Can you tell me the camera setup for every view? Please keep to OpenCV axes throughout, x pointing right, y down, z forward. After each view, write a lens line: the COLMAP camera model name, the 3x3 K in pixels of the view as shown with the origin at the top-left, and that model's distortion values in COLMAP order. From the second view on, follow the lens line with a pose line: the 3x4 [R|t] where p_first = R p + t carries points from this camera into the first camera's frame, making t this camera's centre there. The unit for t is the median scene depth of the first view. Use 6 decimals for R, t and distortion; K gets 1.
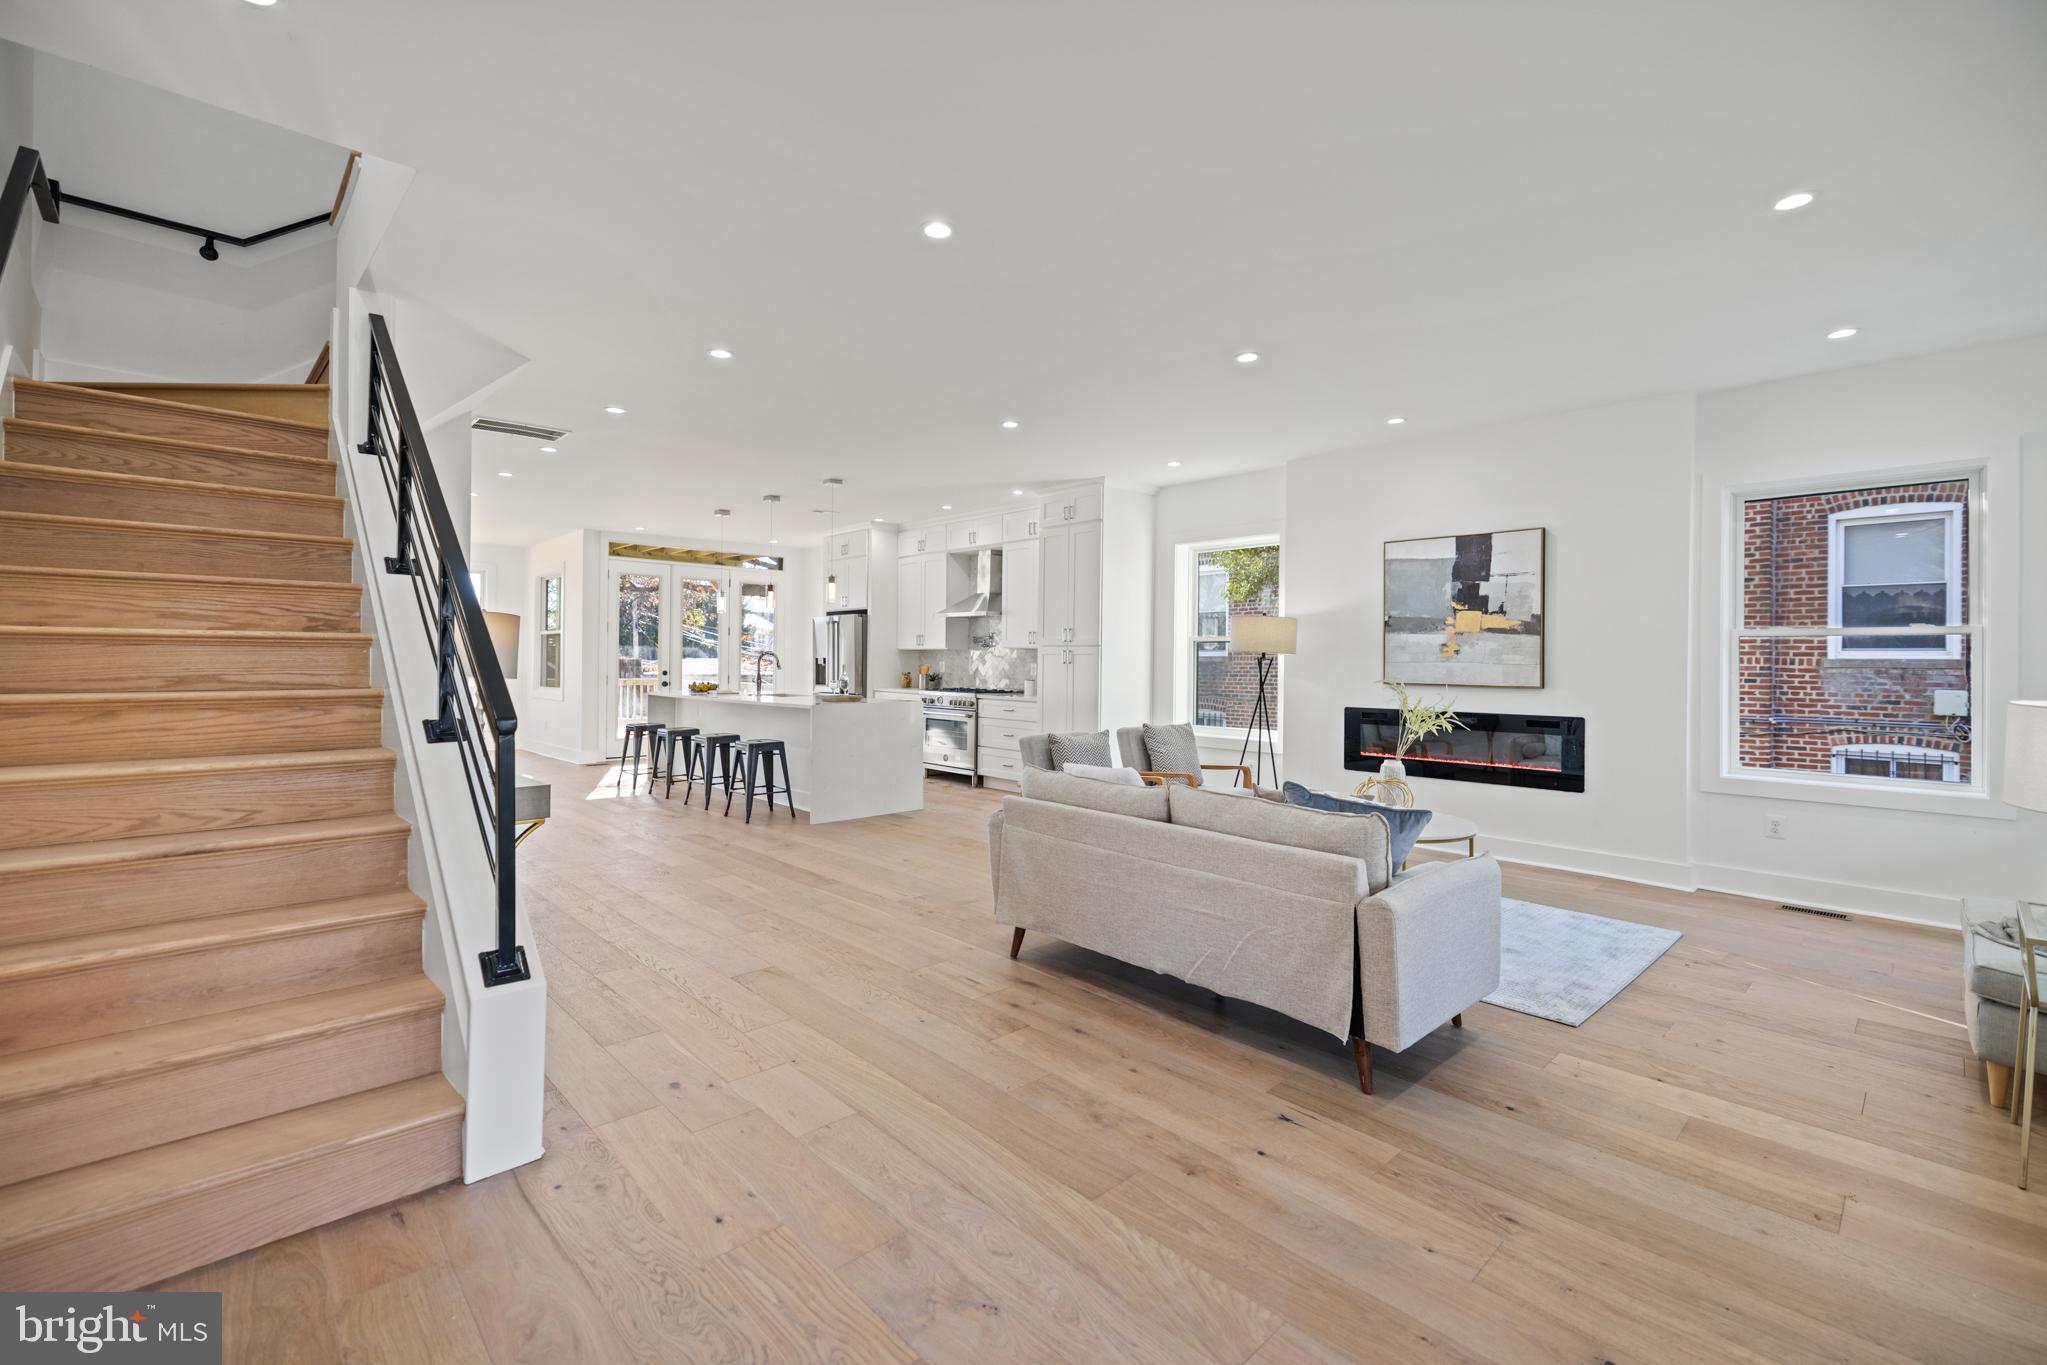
lens RADIAL K [[882.1, 0, 1023.5], [0, 882.1, 682.5], [0, 0, 1]] dist [0.000663, -0.000119]
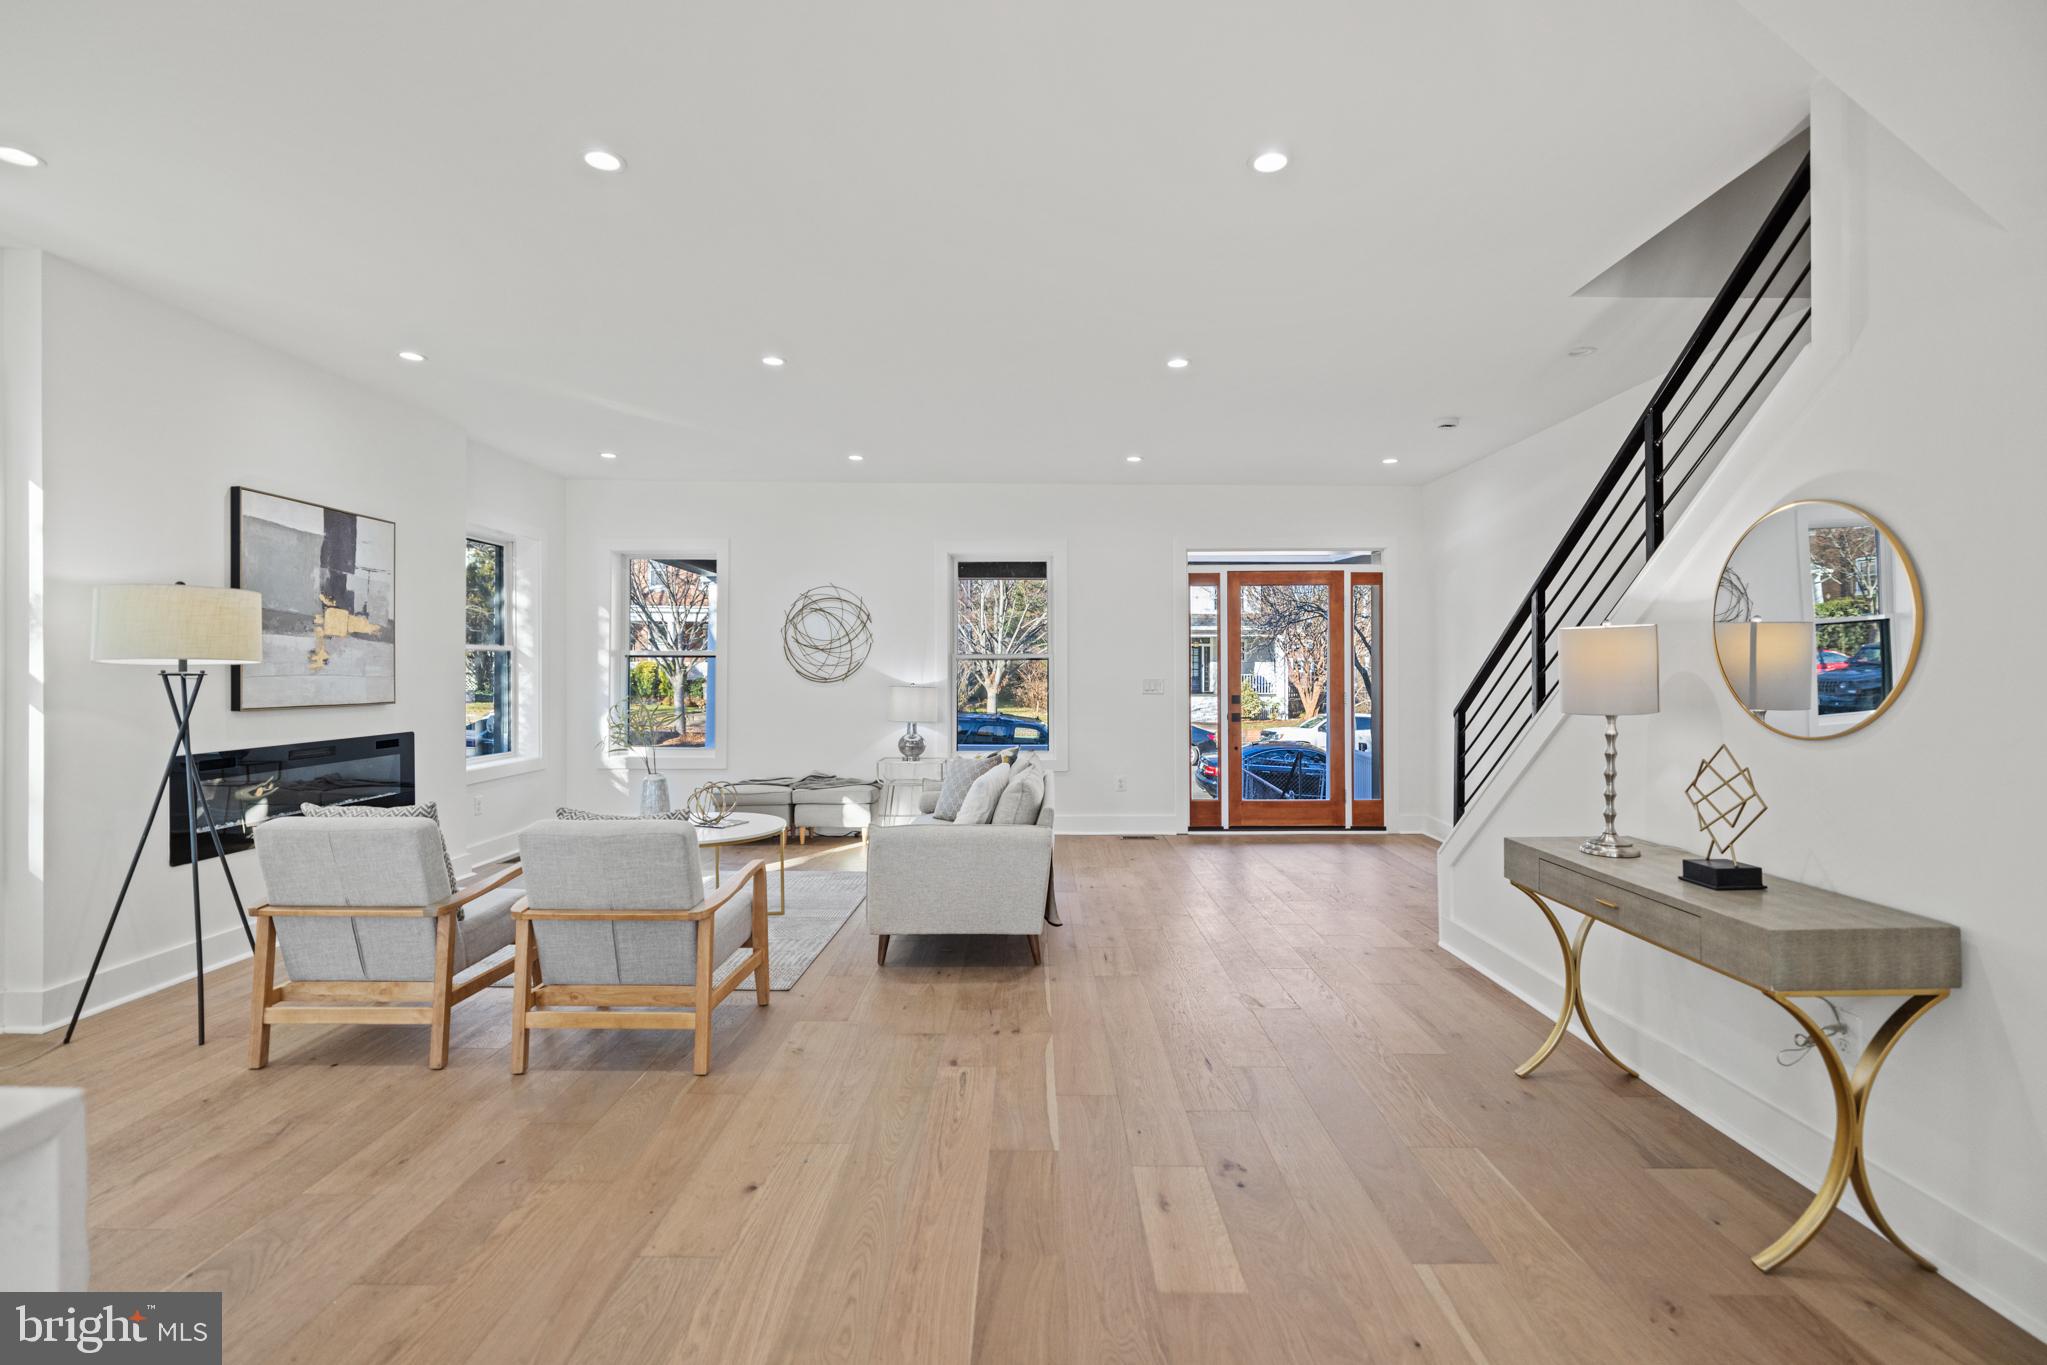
lens RADIAL K [[934.8, 0, 1021.2], [0, 934.8, 673.5], [0, 0, 1]] dist [0.000217, 0.000195]
pose [[-0.722025, -0.010517, 0.691787, -0.502368], [0.012726, 0.999513, 0.028478, -0.040654], [-0.691749, 0.029365, -0.721540, 1.196996]]
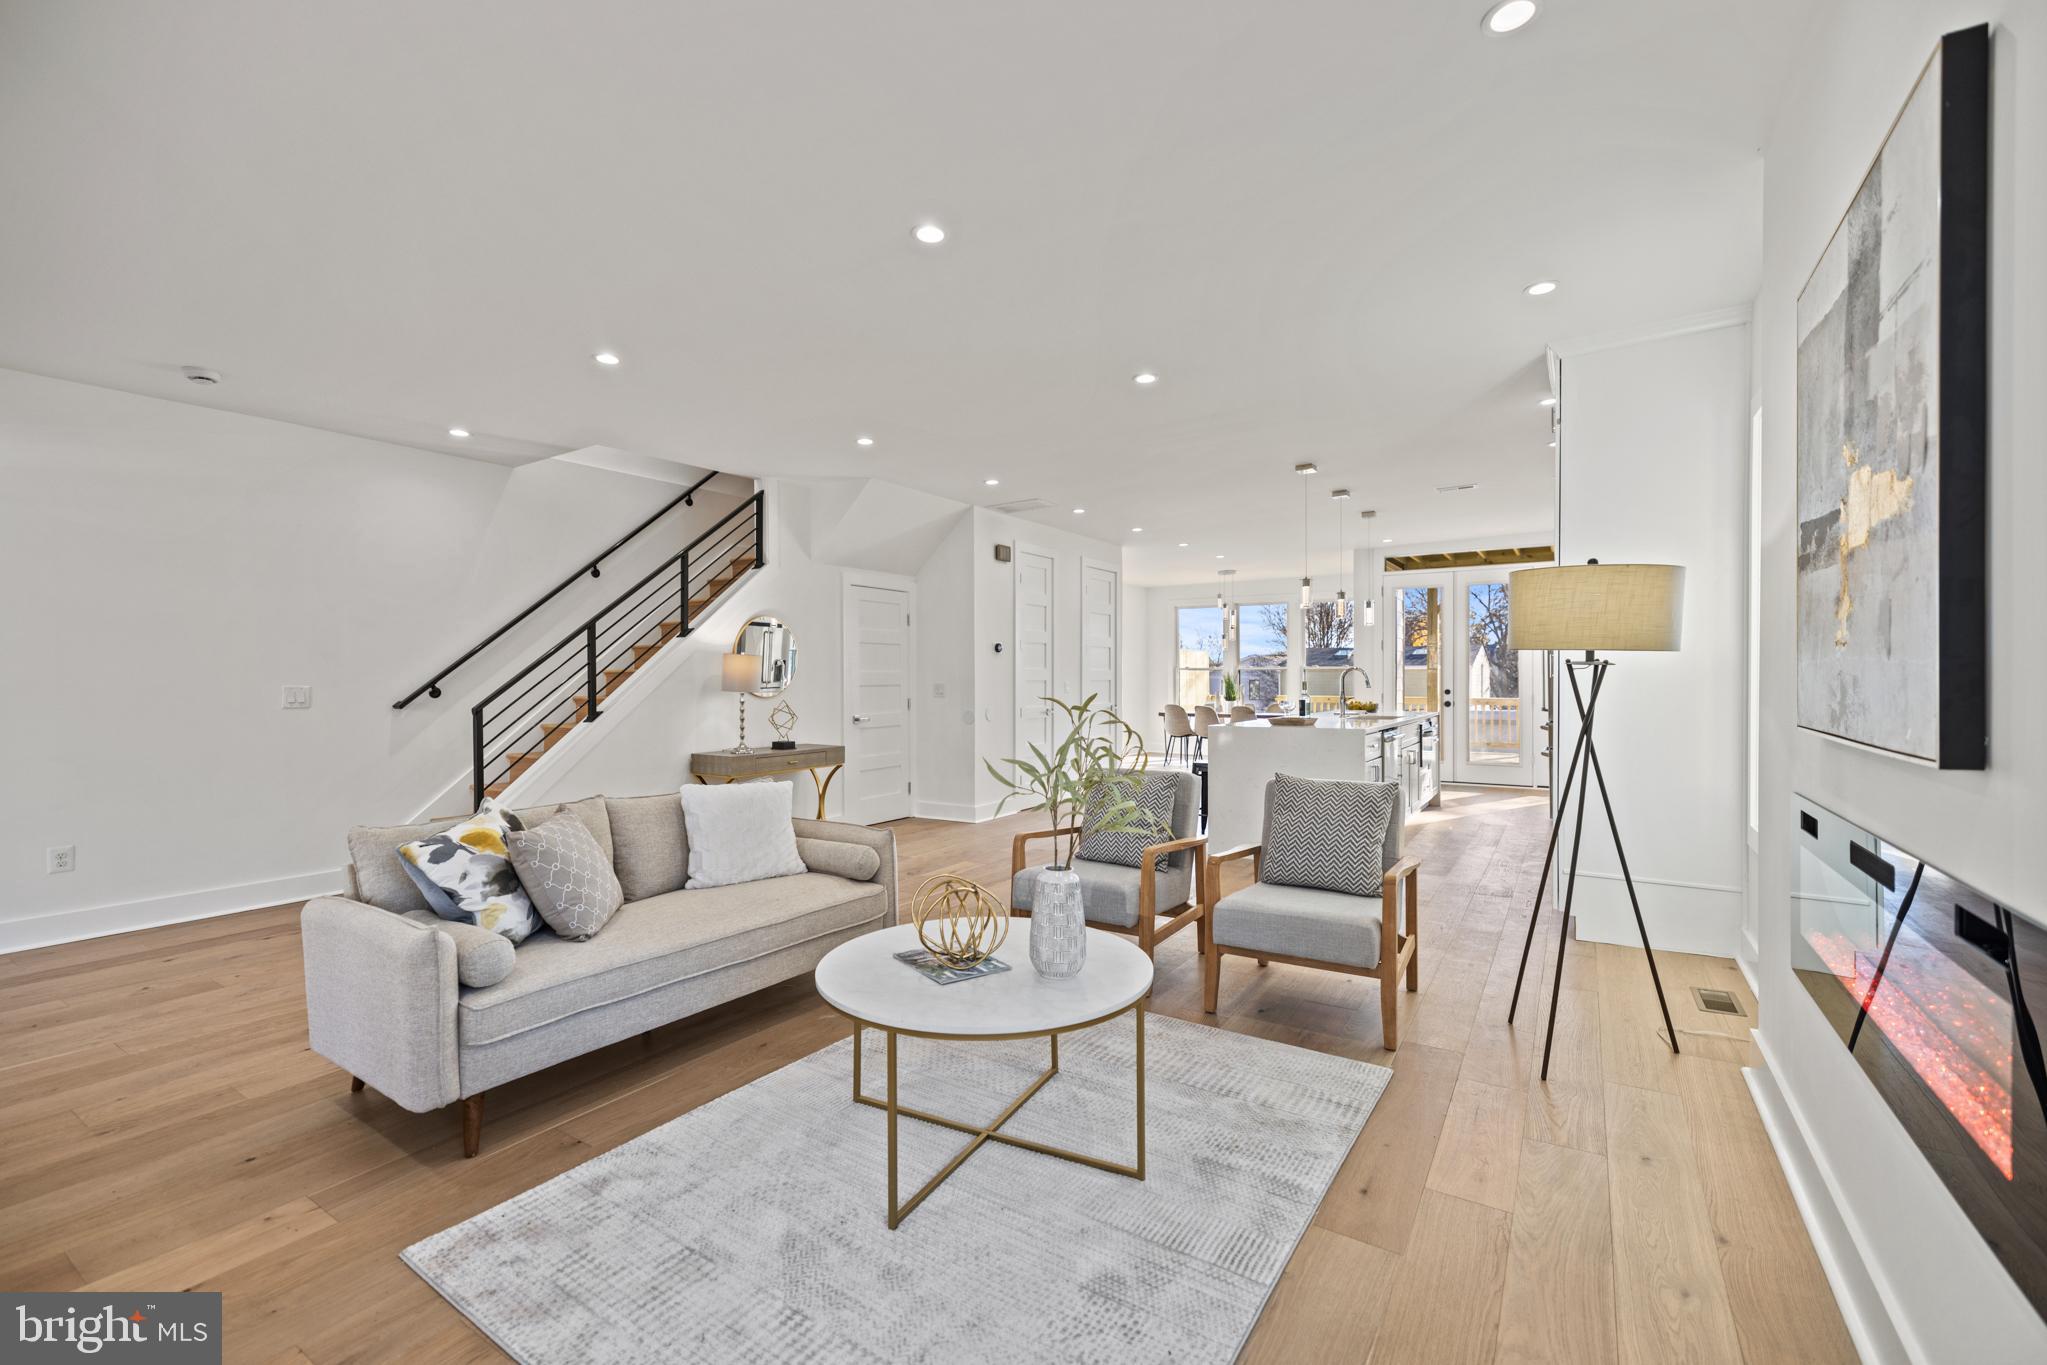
lens RADIAL K [[868.3, 0, 1025.5], [0, 868.3, 718.9], [0, 0, 1]] dist [0.002367, -0.000172]
pose [[0.239103, 0.035327, -0.970351, 0.731501], [-0.013936, 0.999360, 0.032949, -0.009129], [0.970894, 0.005645, 0.239442, 0.709261]]
